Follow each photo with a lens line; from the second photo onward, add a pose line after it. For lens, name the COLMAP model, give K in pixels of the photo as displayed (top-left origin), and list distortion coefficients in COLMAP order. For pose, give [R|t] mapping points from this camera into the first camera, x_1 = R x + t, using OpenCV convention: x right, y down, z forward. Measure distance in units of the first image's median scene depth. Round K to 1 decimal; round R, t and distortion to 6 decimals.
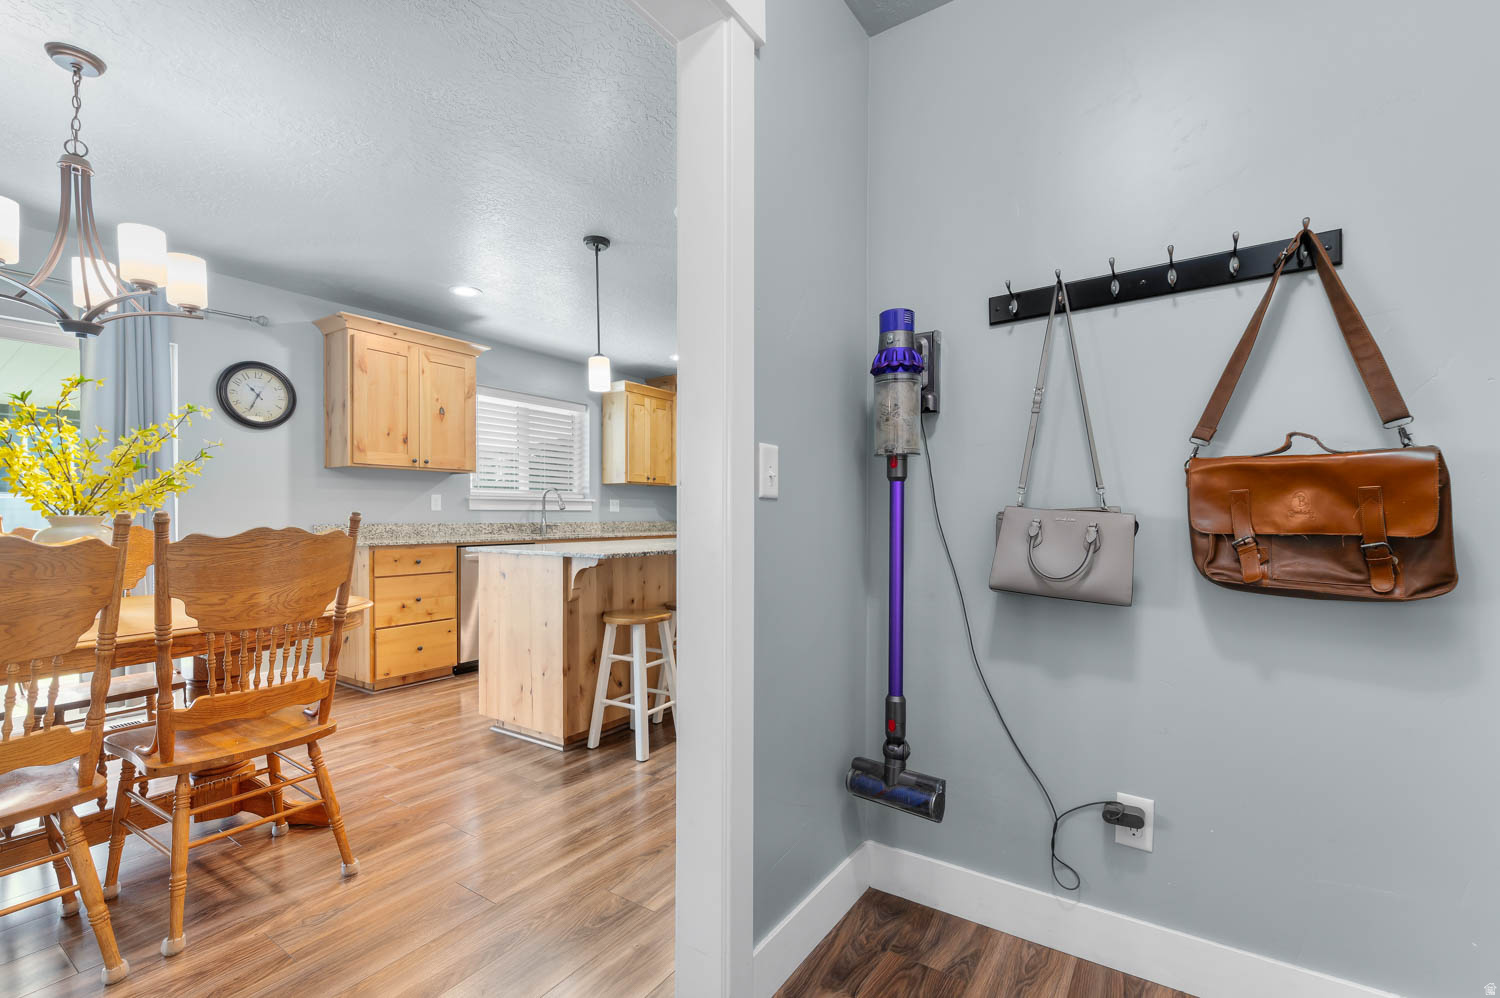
lens RADIAL K [[658.0, 0, 749.6], [0, 658.0, 517.8], [0, 0, 1]] dist [0.001001, -0.000098]
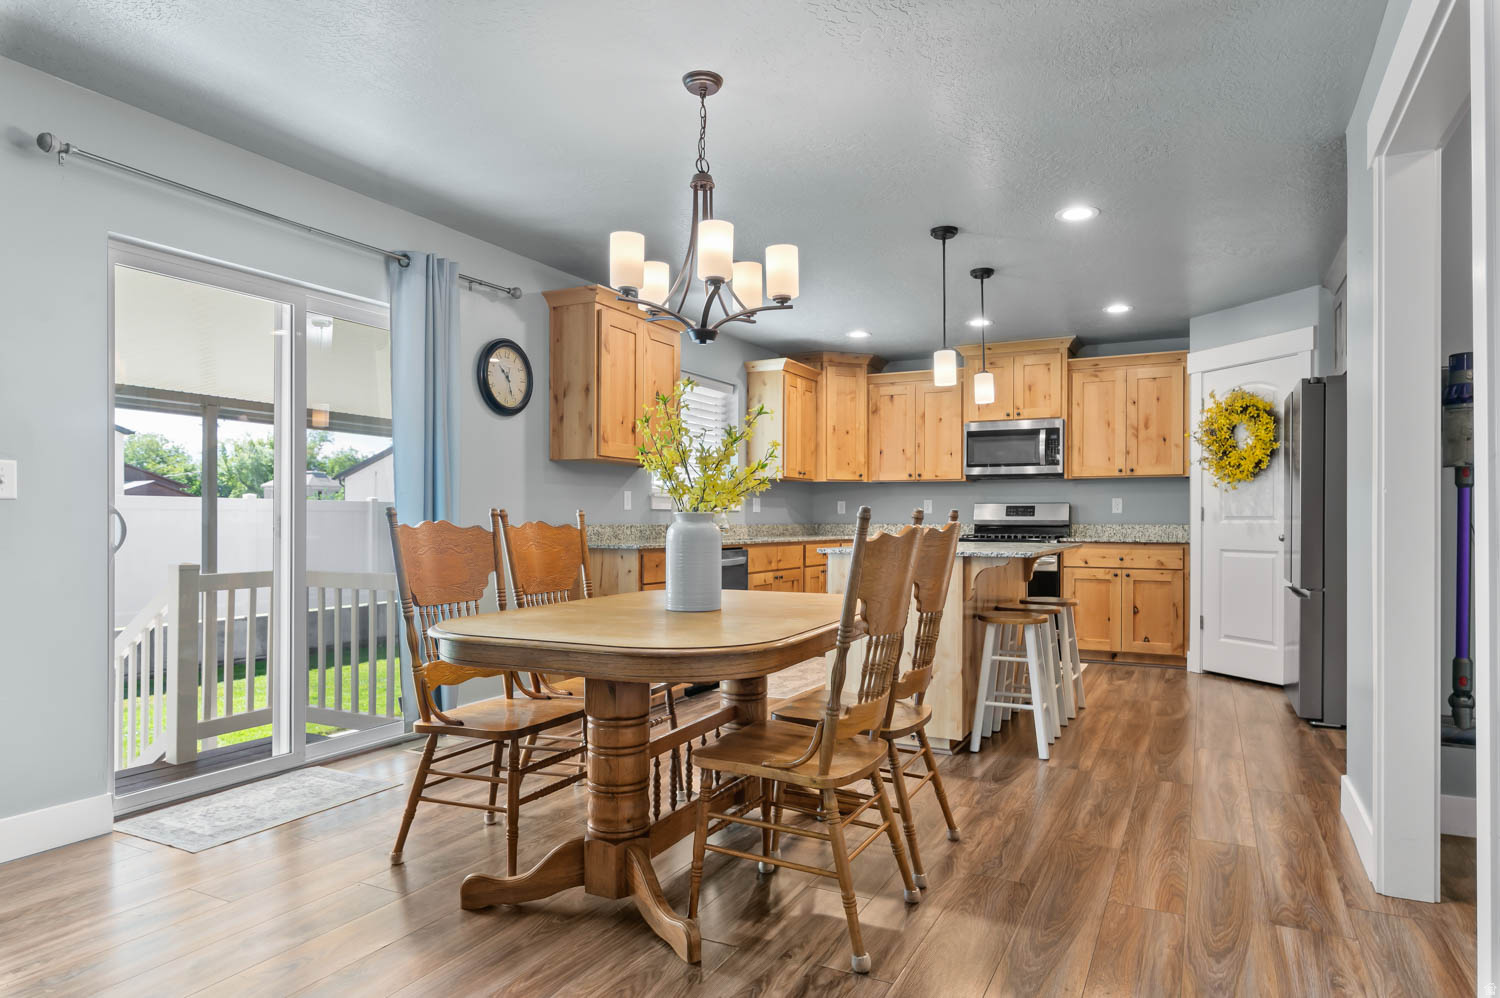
lens RADIAL K [[902.0, 0, 751.2], [0, 902.0, 518.5], [0, 0, 1]] dist [-0.003374, -0.001175]
pose [[0.992206, 0.002612, 0.124579, -0.517487], [-0.002075, 0.999988, -0.004434, 0.005599], [-0.124590, 0.004141, 0.992200, -0.207270]]
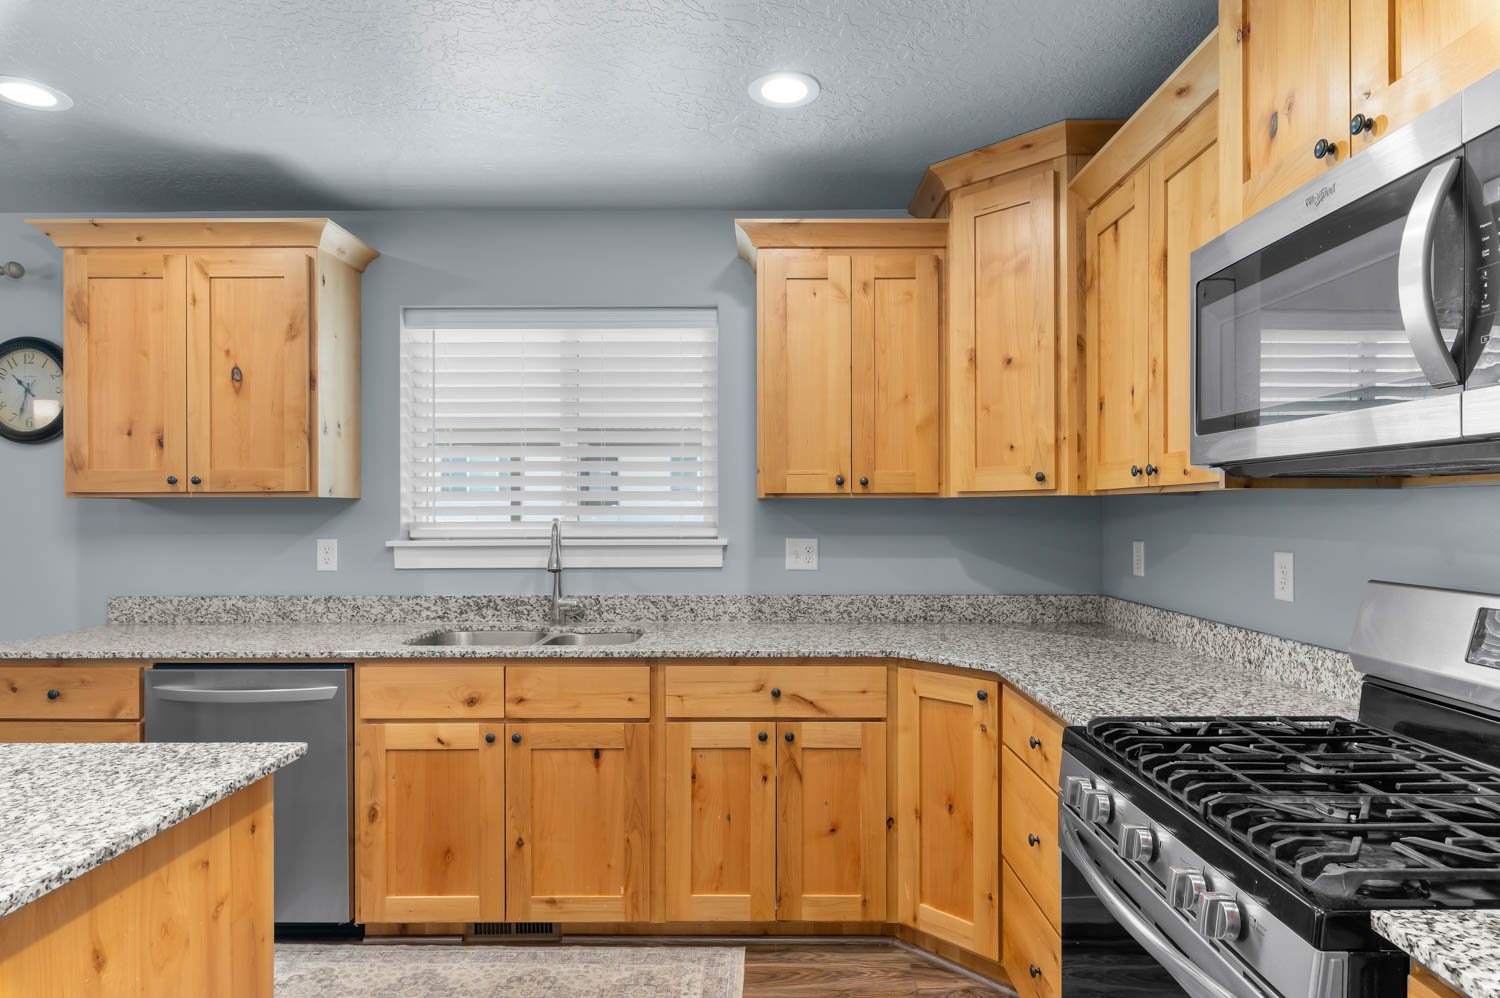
lens RADIAL K [[852.7, 0, 752.5], [0, 852.7, 505.3], [0, 0, 1]] dist [0.002211, 0.000146]
pose [[0.560143, -0.005023, -0.828381, 0.284402], [0.000789, 0.999984, -0.005530, -0.064188], [0.828396, 0.002444, 0.560138, 1.010731]]
